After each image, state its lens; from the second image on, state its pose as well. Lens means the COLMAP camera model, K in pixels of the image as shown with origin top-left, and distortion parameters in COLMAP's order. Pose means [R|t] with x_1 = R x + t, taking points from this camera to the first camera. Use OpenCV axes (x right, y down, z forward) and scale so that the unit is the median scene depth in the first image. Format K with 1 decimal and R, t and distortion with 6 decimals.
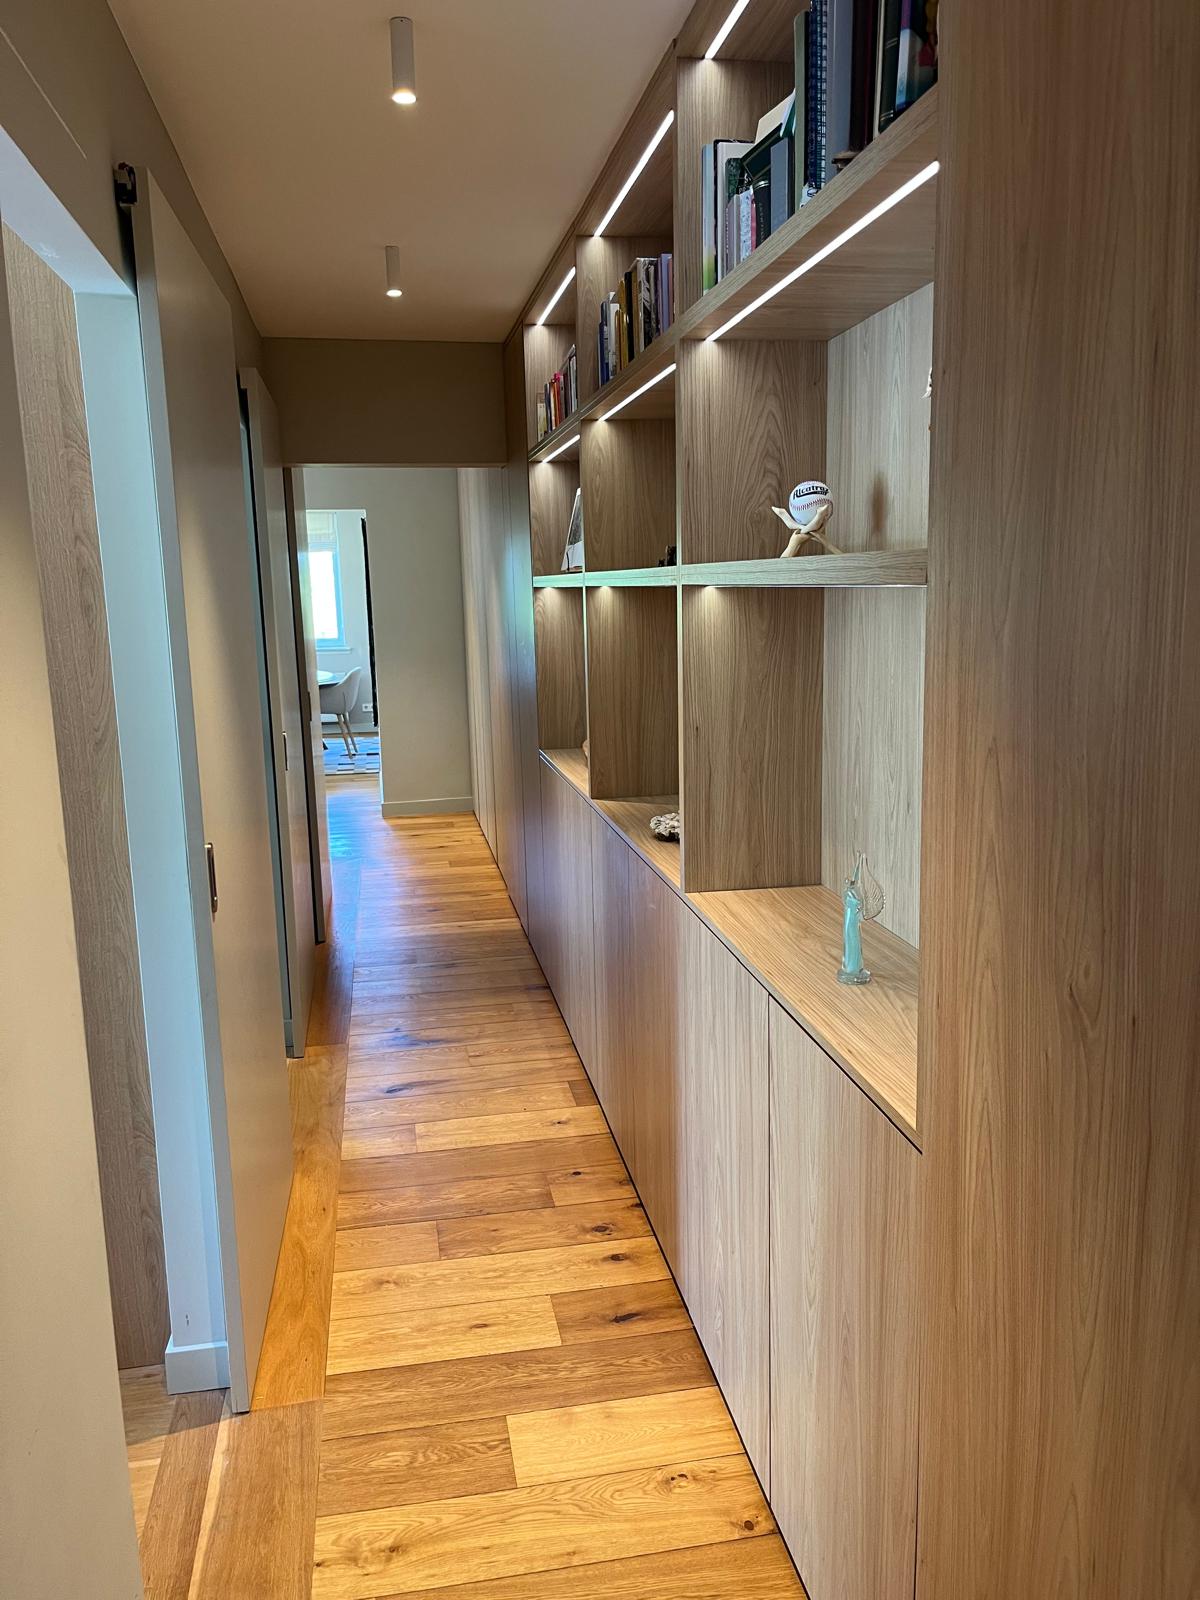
lens RADIAL K [[1199.0, 0, 599.3], [0, 1199.0, 792.7], [0, 0, 1]] dist [0.074179, -0.106388]
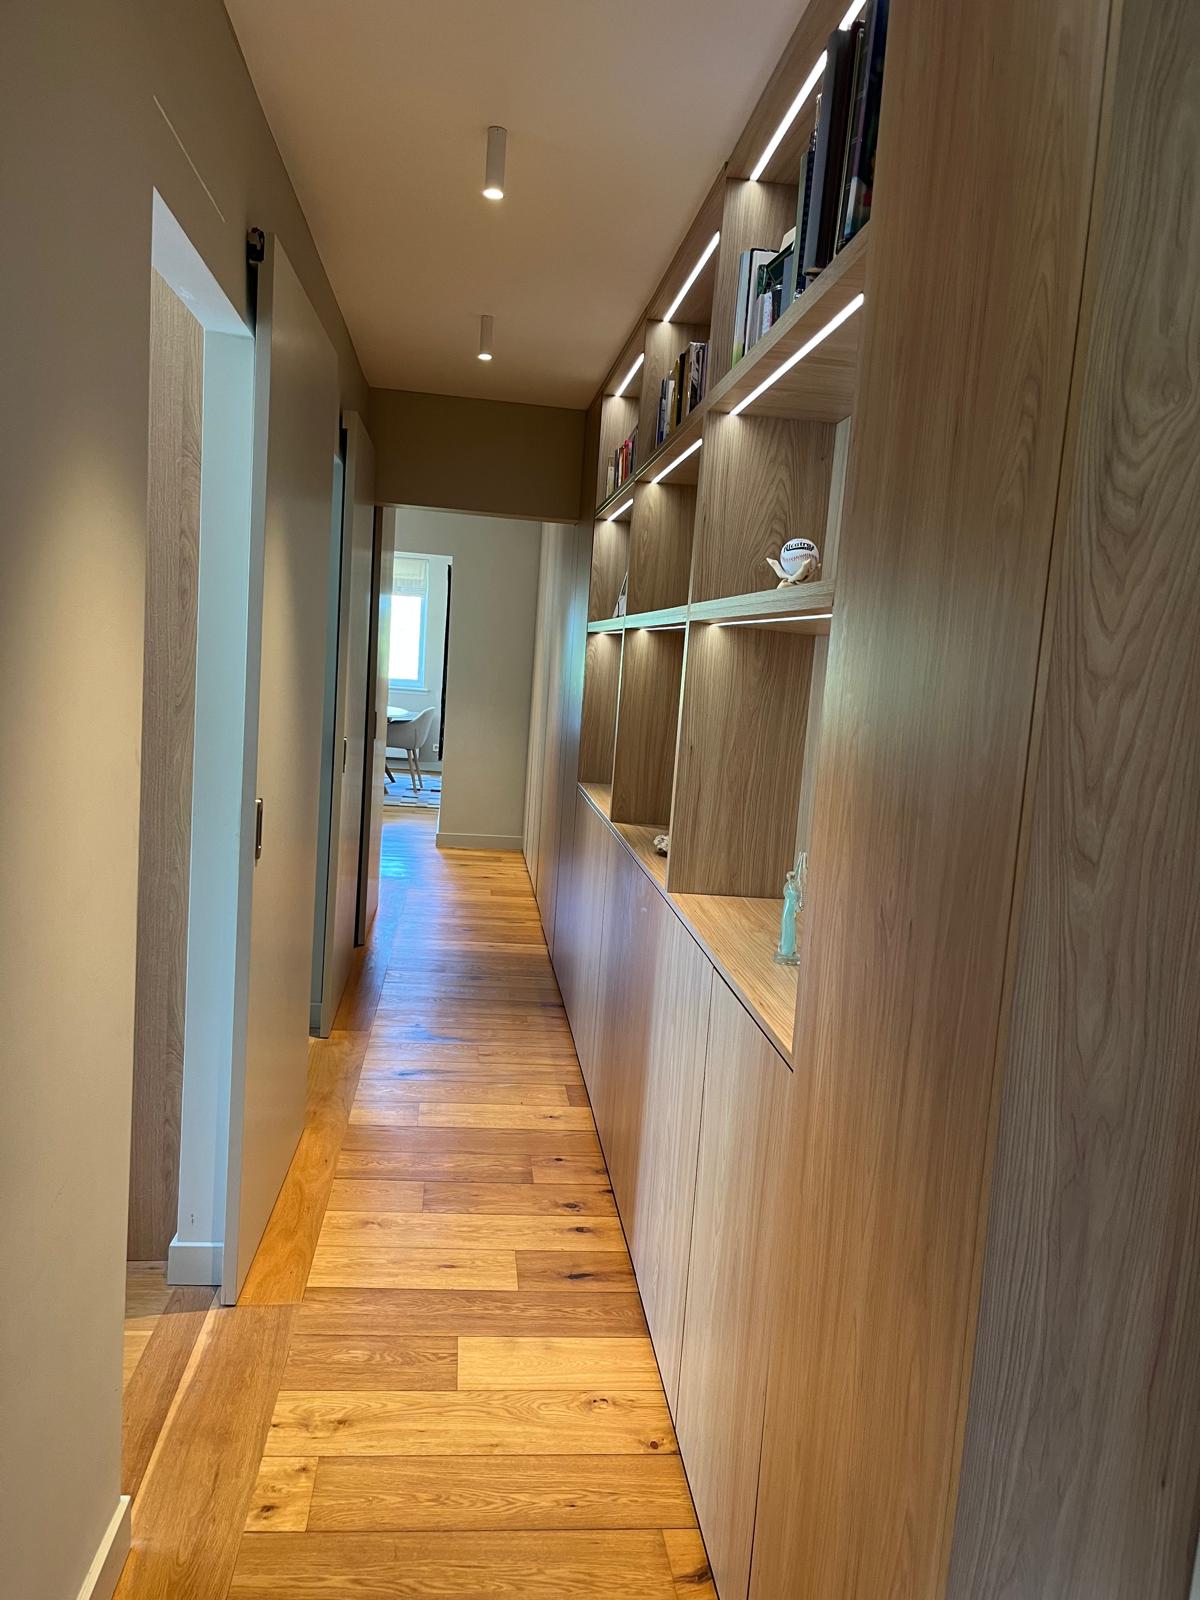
lens RADIAL K [[1192.7, 0, 600.0], [0, 1192.7, 800.0], [0, 0, 1]] dist [0.068831, -0.095242]
pose [[0.993014, 0.103569, -0.056533, 0.060636], [-0.106343, 0.993147, -0.048481, 0.056227], [0.051124, 0.054154, 0.997223, -0.122372]]
